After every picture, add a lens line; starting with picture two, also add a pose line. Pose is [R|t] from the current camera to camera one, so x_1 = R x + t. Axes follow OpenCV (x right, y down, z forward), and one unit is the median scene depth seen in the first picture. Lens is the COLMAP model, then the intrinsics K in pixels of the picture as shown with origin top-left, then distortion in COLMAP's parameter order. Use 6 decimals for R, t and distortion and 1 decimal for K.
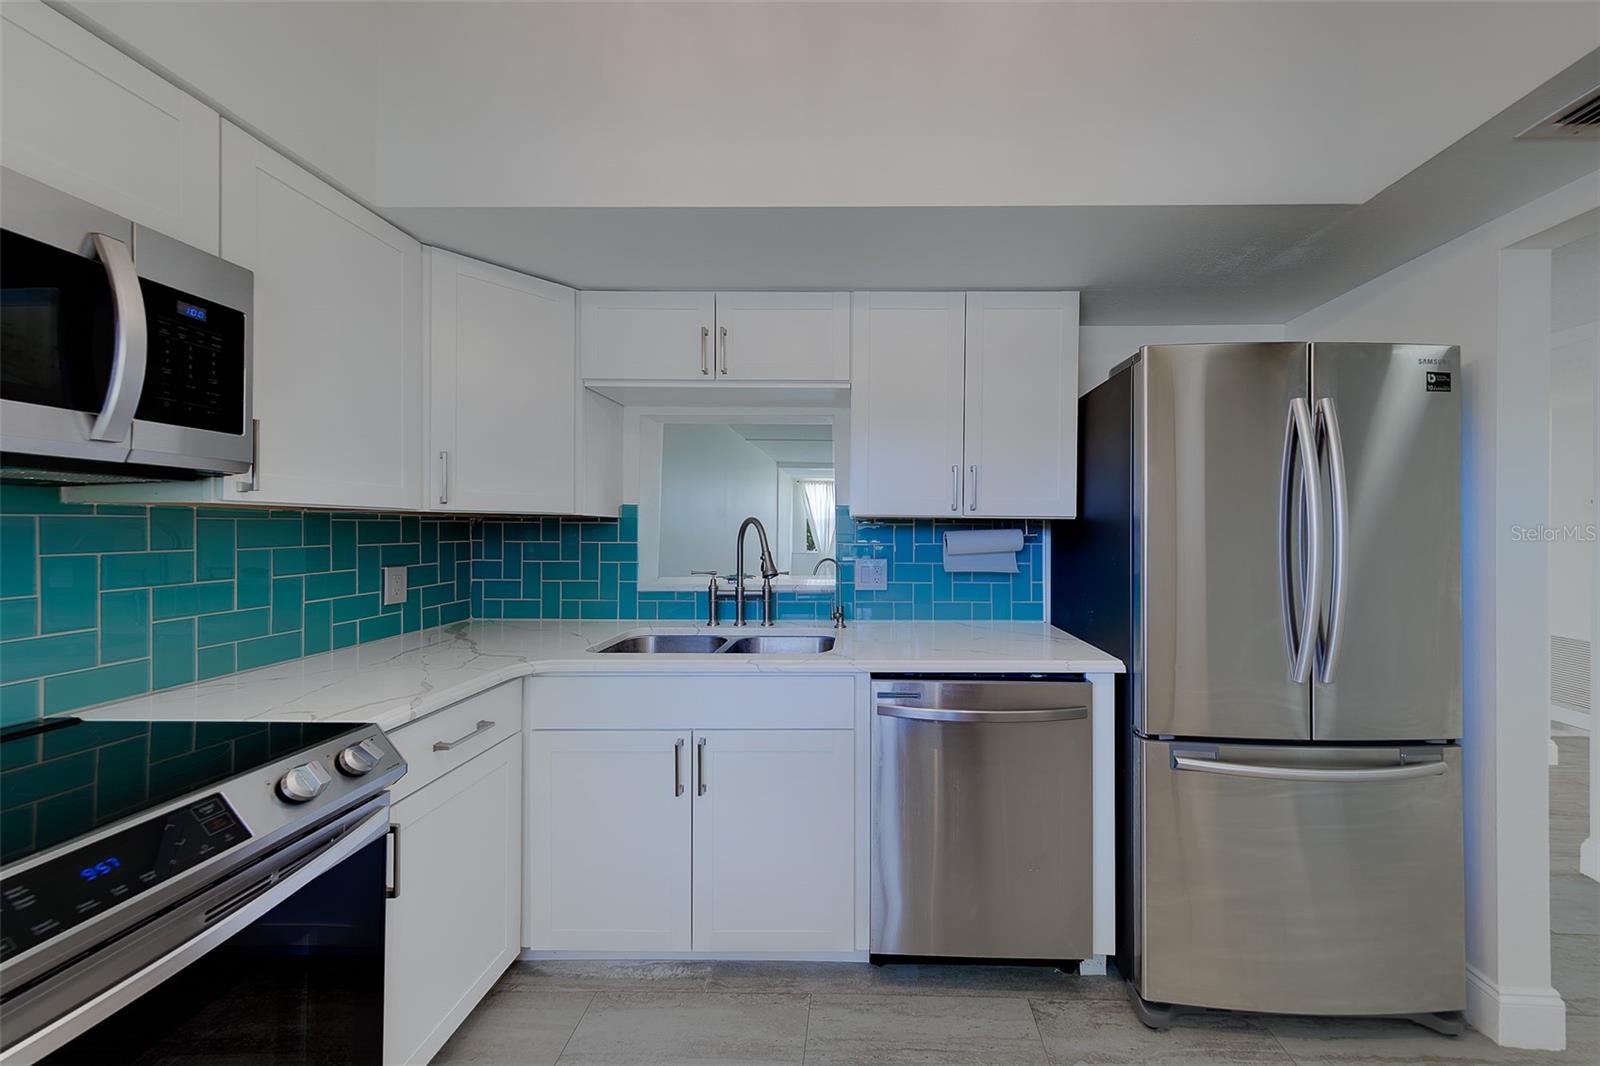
lens RADIAL K [[521.5, 0, 854.5], [0, 521.5, 530.3], [0, 0, 1]] dist [0.004005, -0.000149]
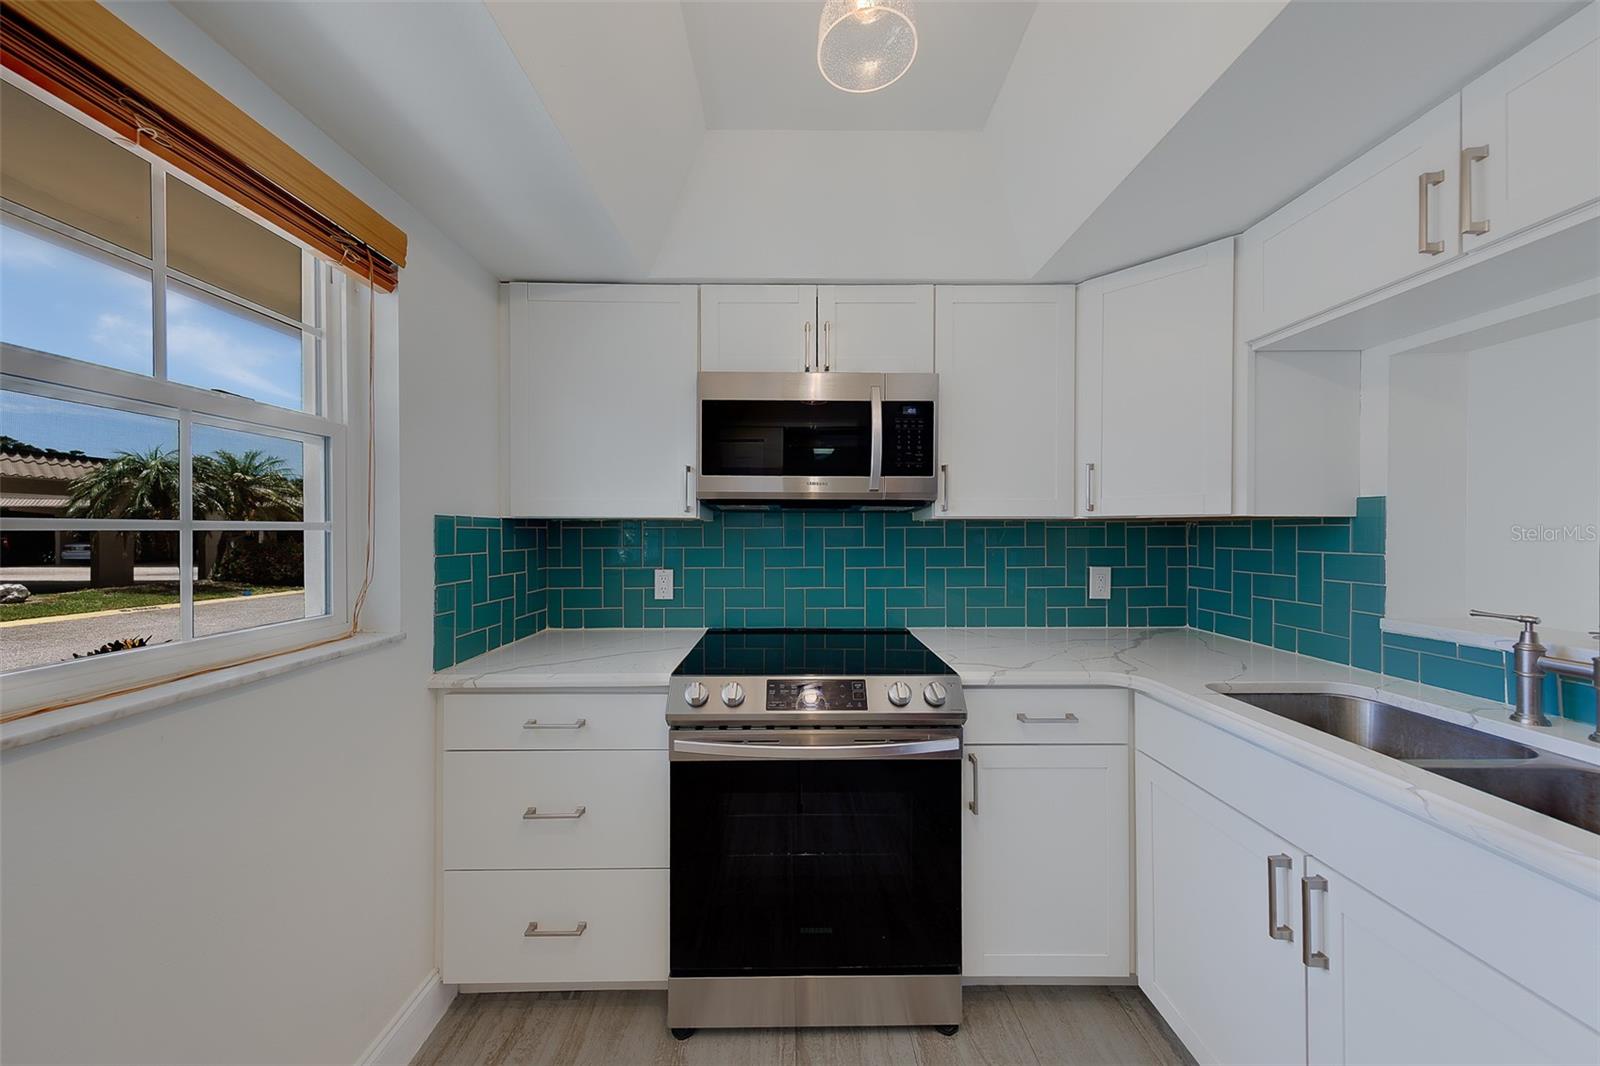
lens RADIAL K [[519.5, 0, 796.6], [0, 519.5, 533.6], [0, 0, 1]] dist [0.000245, -0.000041]
pose [[0.021545, -0.001779, -0.999766, 0.252593], [-0.002121, 0.999996, -0.001825, 0.000275], [0.999766, 0.002160, 0.021541, 0.314228]]
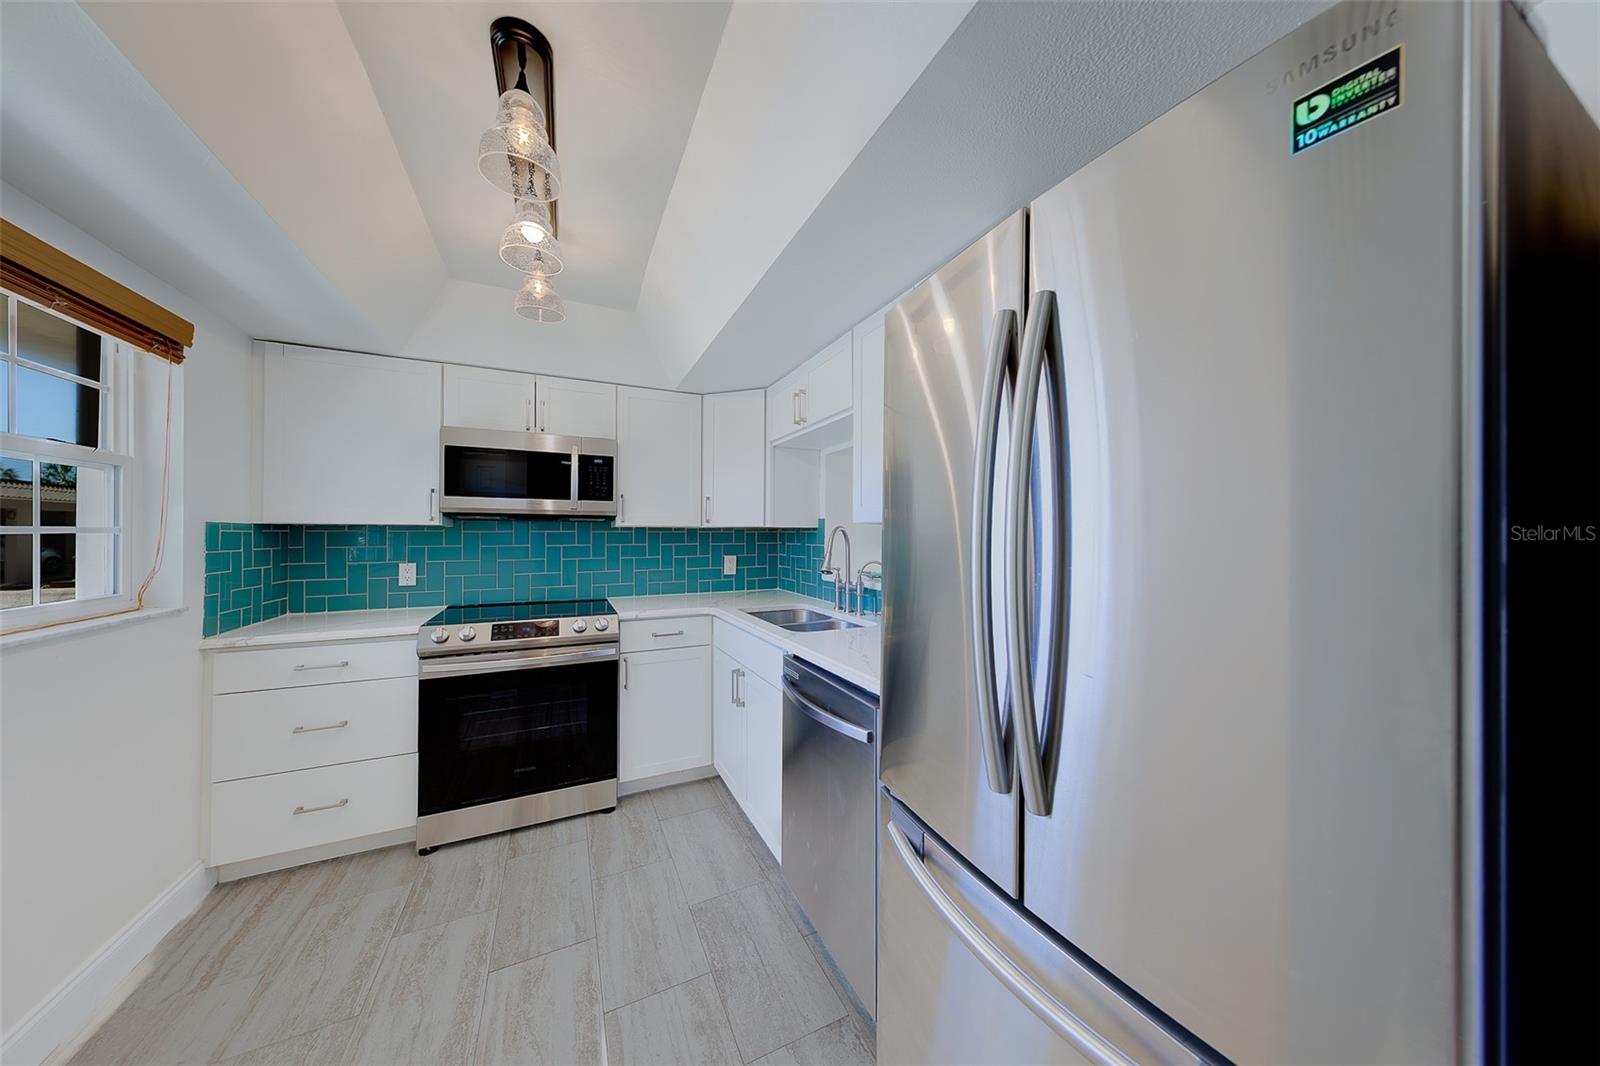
lens RADIAL K [[511.6, 0, 812.4], [0, 511.6, 529.9], [0, 0, 1]] dist [0.001127, 0.000046]
pose [[0.457872, -0.013106, -0.888921, 0.961586], [-0.000507, 0.999887, -0.015003, 0.003503], [0.889018, 0.007320, 0.457814, 0.409756]]
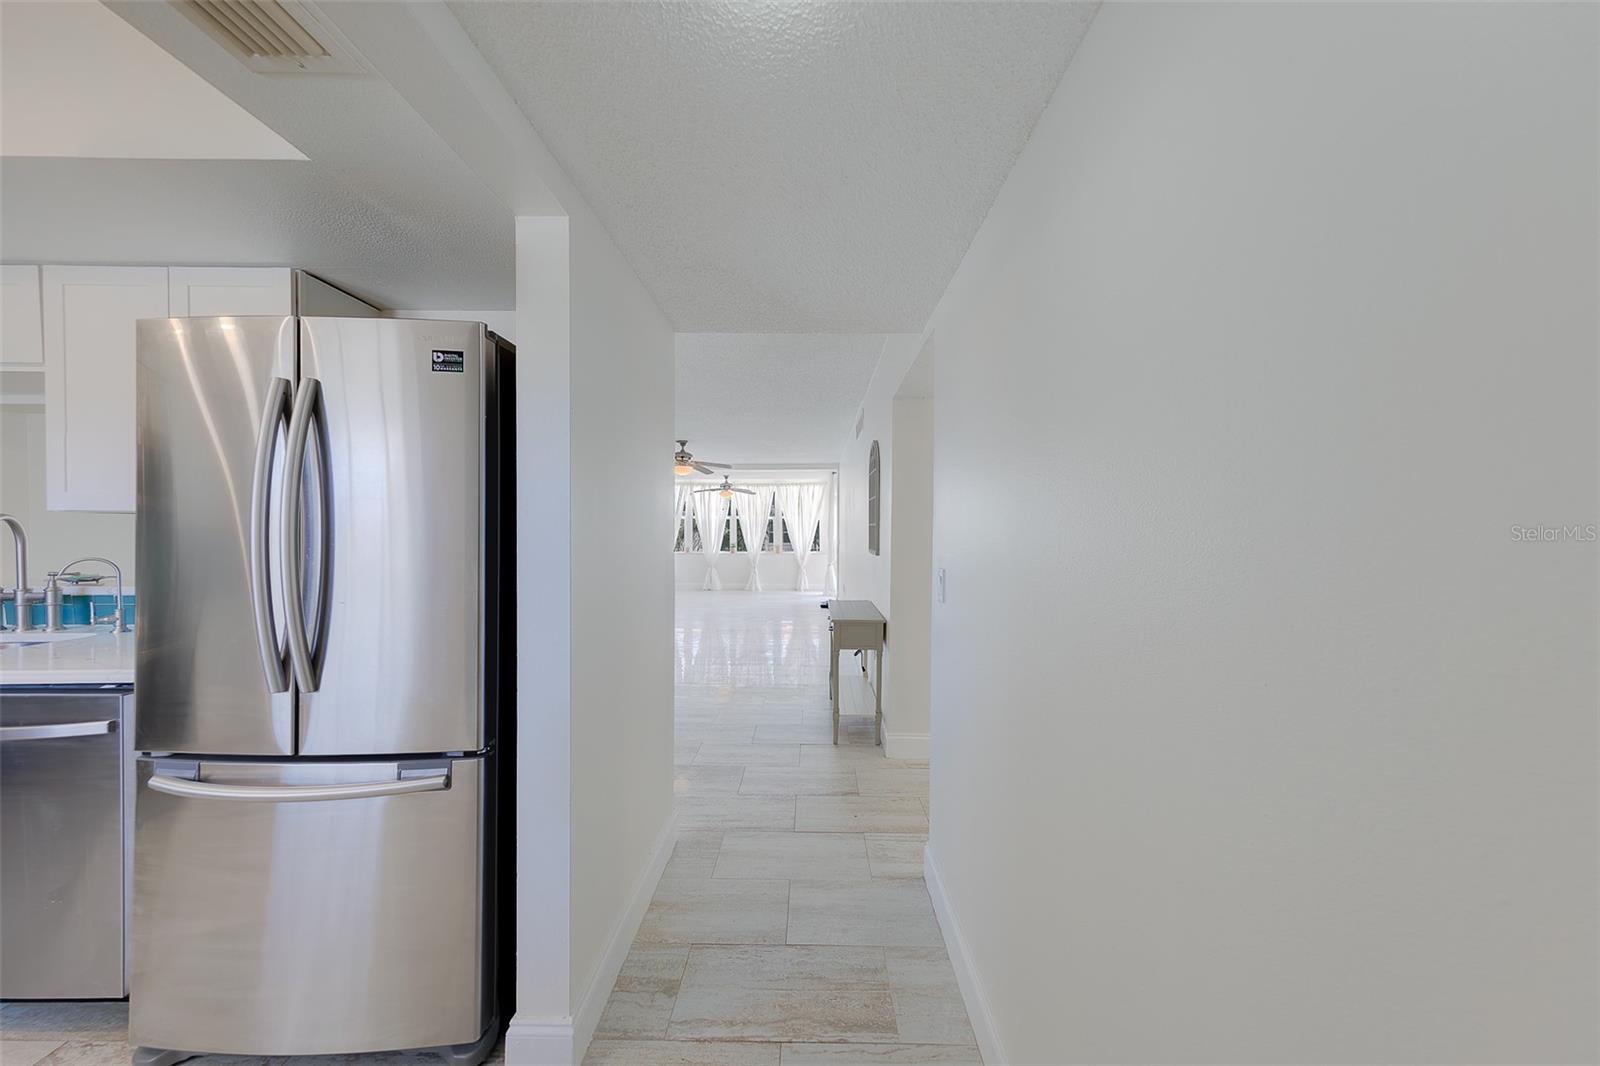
lens RADIAL K [[506.3, 0, 800.7], [0, 506.3, 538.0], [0, 0, 1]] dist [0.006705, -0.000064]
pose [[0.999909, -0.003120, 0.013137, 1.317207], [0.002943, 0.999905, 0.013438, 0.010546], [-0.013178, -0.013398, 0.999823, 0.081035]]
